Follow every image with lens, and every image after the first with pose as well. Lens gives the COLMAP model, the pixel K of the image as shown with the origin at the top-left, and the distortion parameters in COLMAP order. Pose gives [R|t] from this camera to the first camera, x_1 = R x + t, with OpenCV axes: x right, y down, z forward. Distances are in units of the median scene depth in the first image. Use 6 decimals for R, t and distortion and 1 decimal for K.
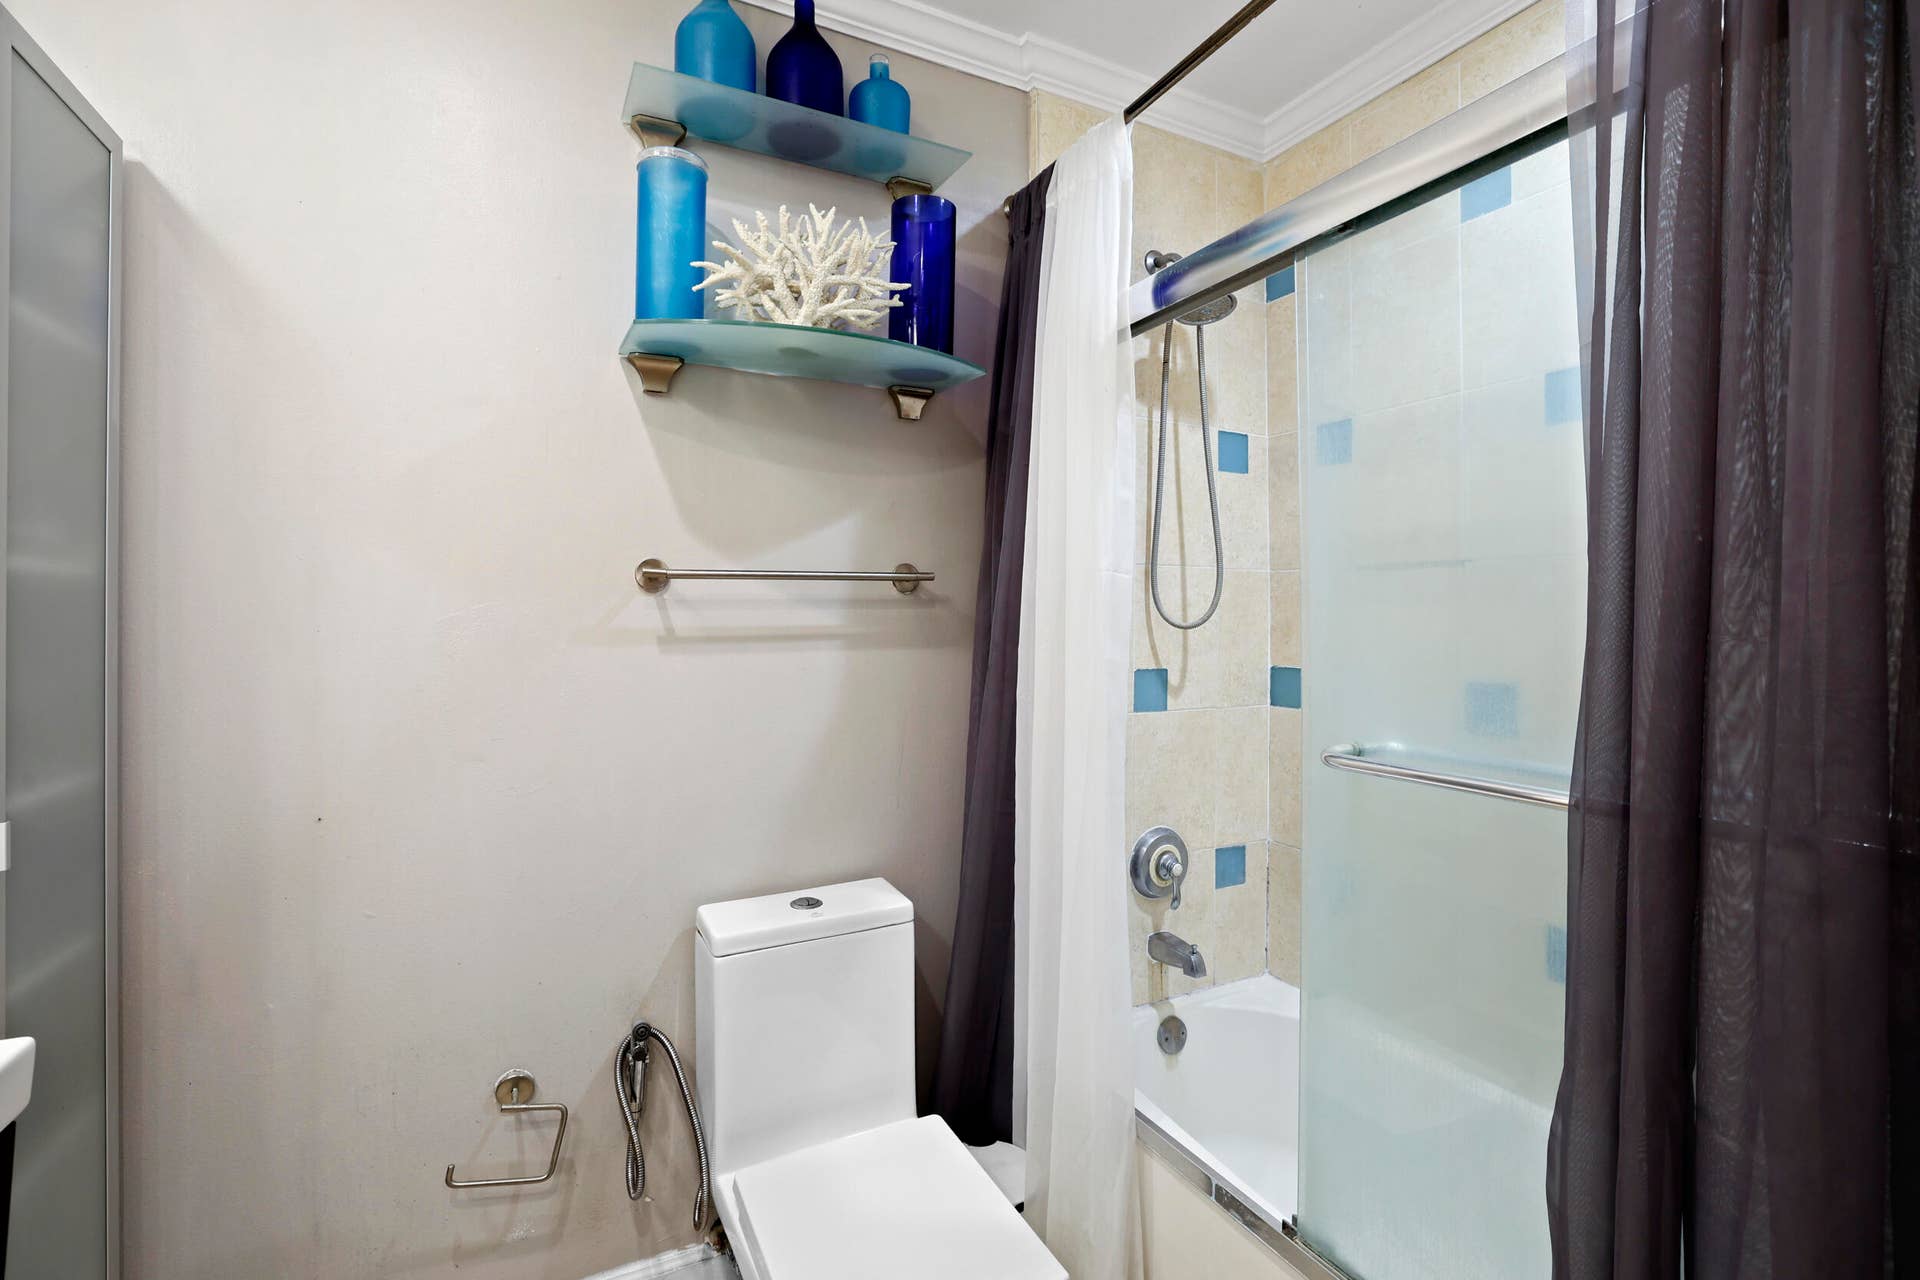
lens RADIAL K [[830.4, 0, 941.7], [0, 830.4, 615.7], [0, 0, 1]] dist [-0.043306, 0.014092]
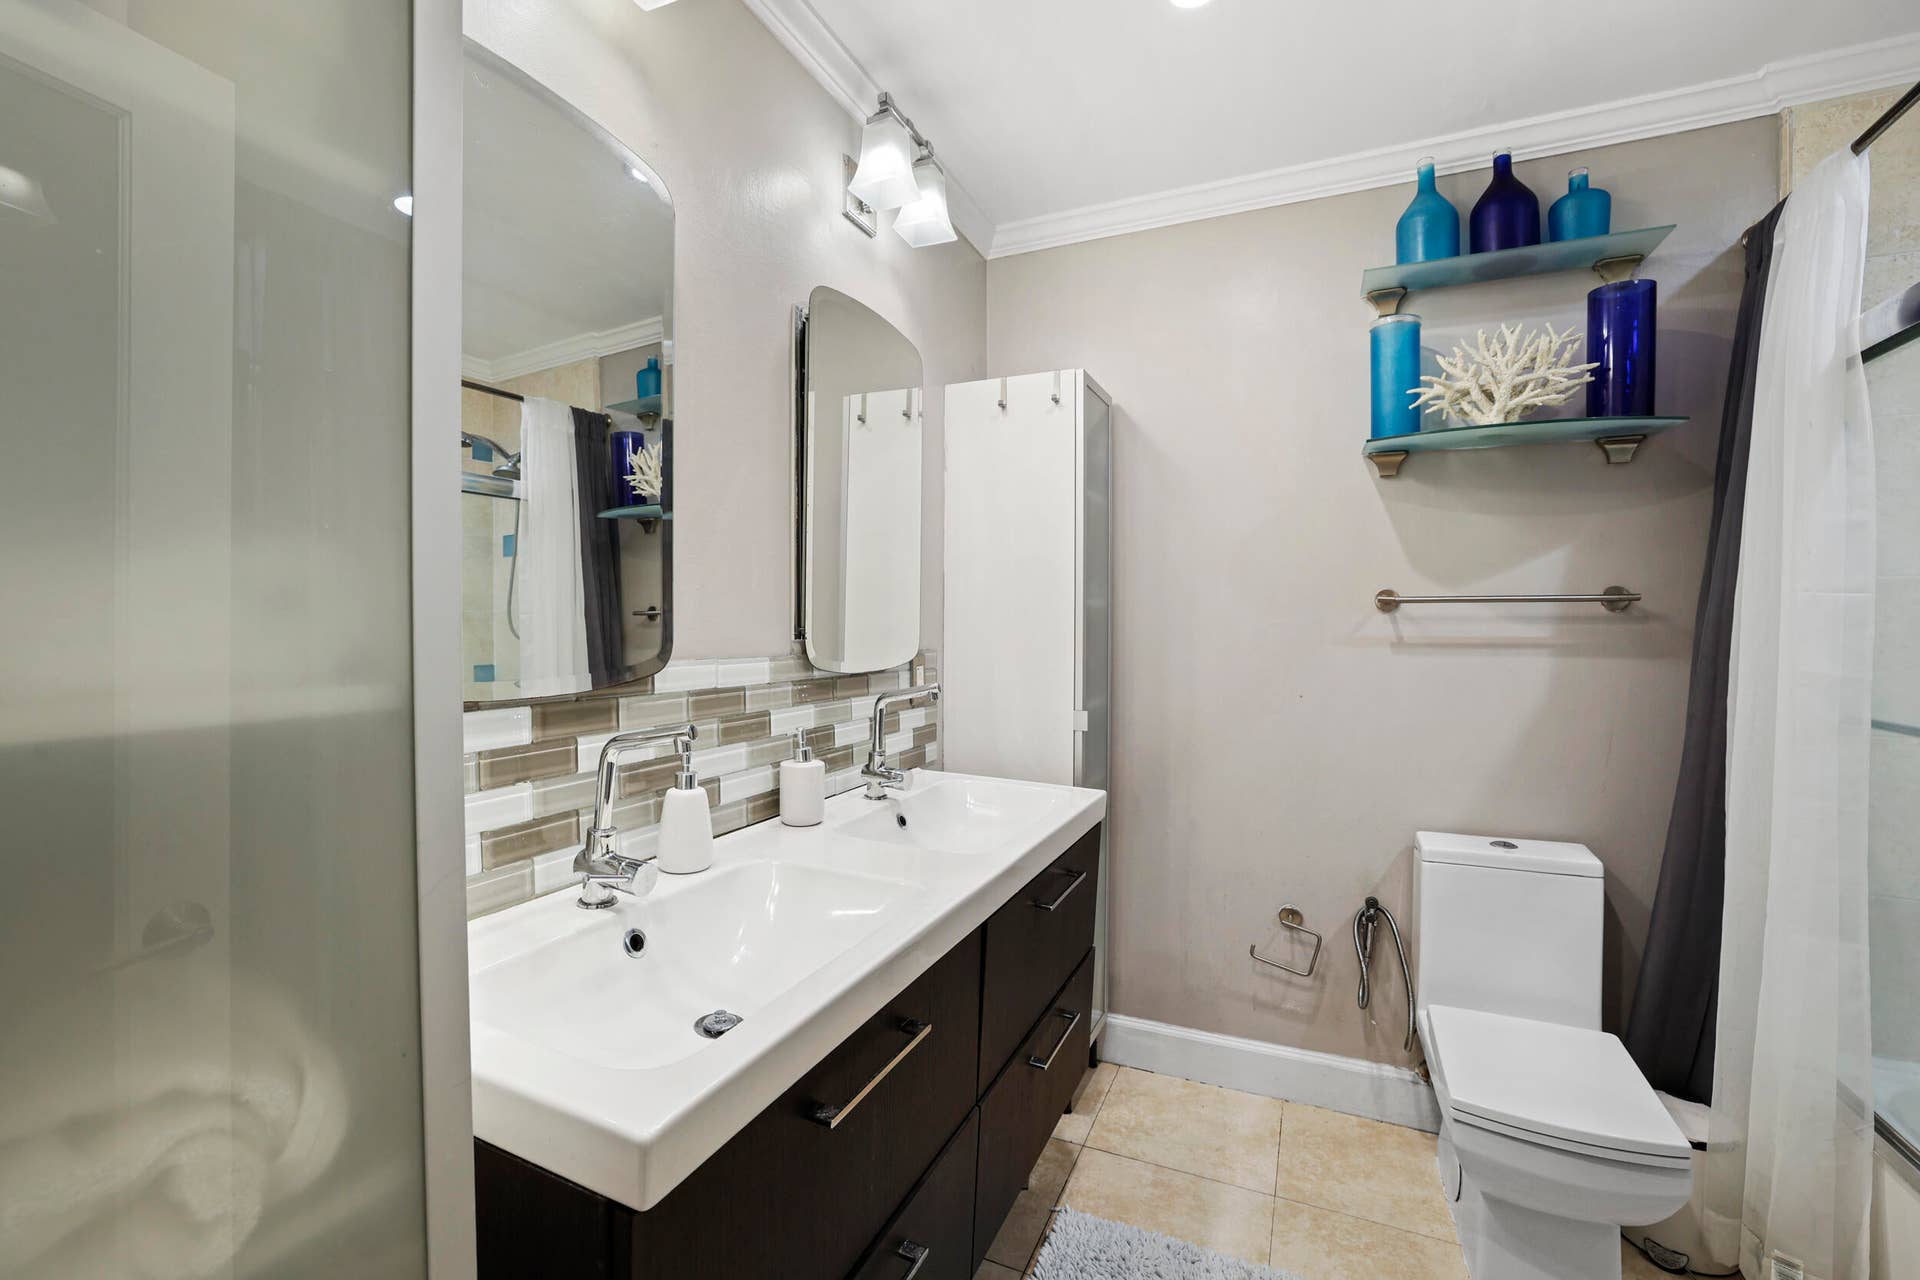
lens RADIAL K [[830.4, 0, 941.7], [0, 830.4, 615.7], [0, 0, 1]] dist [-0.043306, 0.014092]
pose [[0.617918, 0.000775, -0.786242, 0.313163], [-0.006214, 0.999973, -0.003898, -0.011633], [0.786218, 0.007294, 0.617906, -0.533328]]
